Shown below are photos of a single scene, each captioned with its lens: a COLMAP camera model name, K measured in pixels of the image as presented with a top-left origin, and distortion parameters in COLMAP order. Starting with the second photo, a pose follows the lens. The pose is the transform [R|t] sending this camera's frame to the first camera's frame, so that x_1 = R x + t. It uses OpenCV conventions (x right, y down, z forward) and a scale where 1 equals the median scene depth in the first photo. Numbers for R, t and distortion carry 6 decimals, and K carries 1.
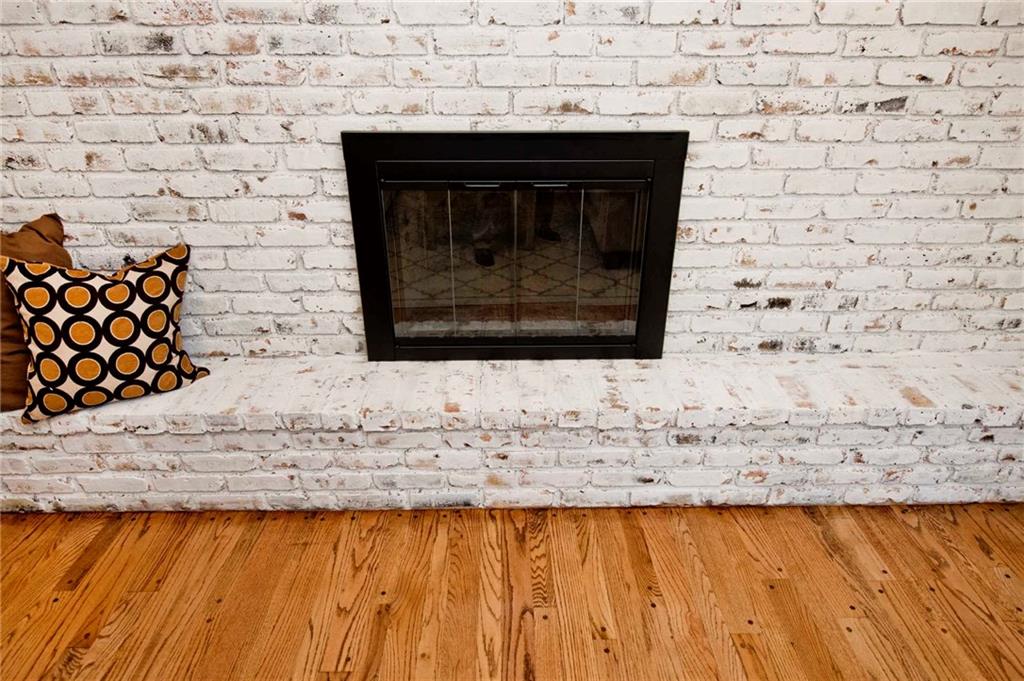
lens RADIAL K [[629.5, 0, 511.2], [0, 629.5, 341.2], [0, 0, 1]] dist [-0.002764, -0.002264]
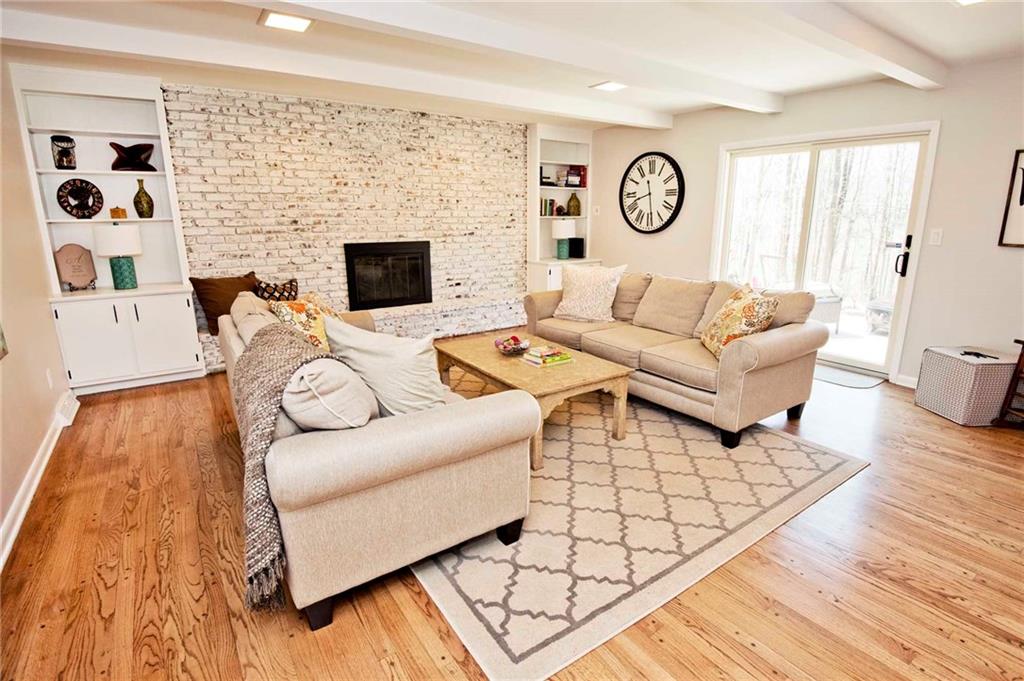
lens RADIAL K [[471.8, 0, 510.5], [0, 471.8, 339.4], [0, 0, 1]] dist [-0.031114, -0.003370]
pose [[0.830541, -0.139549, 0.539192, -1.005358], [0.248866, 0.959066, -0.135122, 0.813314], [-0.498264, 0.246410, 0.831273, -1.626172]]
